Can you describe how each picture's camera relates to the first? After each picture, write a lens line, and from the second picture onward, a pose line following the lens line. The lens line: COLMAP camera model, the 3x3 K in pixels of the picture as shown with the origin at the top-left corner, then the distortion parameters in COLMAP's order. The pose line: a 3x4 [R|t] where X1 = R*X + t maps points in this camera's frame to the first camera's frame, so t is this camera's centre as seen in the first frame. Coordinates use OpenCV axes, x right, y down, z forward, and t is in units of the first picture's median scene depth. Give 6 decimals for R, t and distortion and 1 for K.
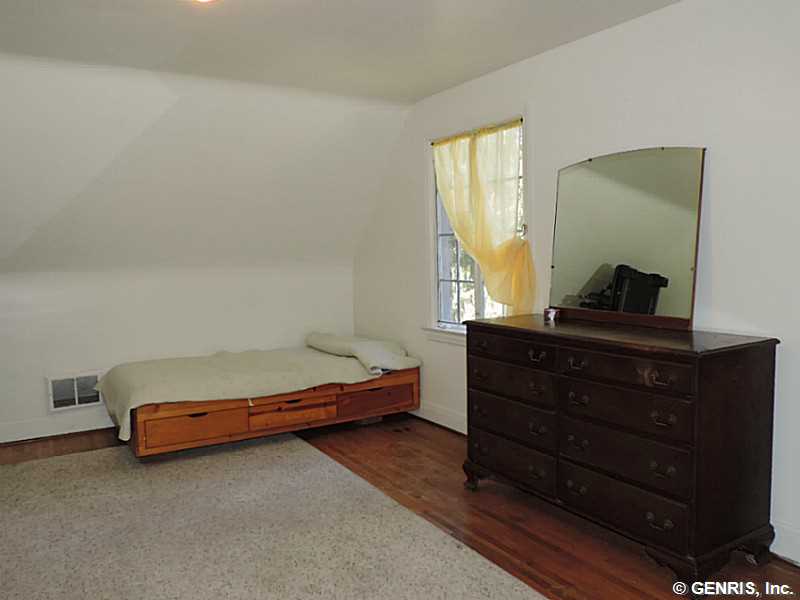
lens RADIAL K [[666.2, 0, 398.2], [0, 666.2, 303.7], [0, 0, 1]] dist [-0.013717, -0.003361]
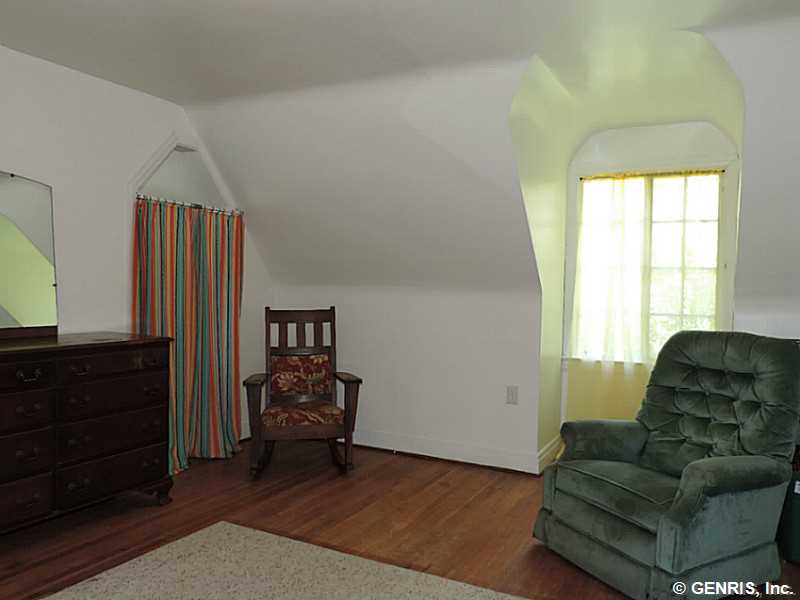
lens RADIAL K [[666.2, 0, 398.9], [0, 666.2, 298.3], [0, 0, 1]] dist [-0.013717, -0.003361]
pose [[-0.504900, -0.032122, 0.862580, -0.930406], [0.066872, 0.994848, 0.076190, -0.078061], [-0.860584, 0.096150, -0.500151, 1.059956]]
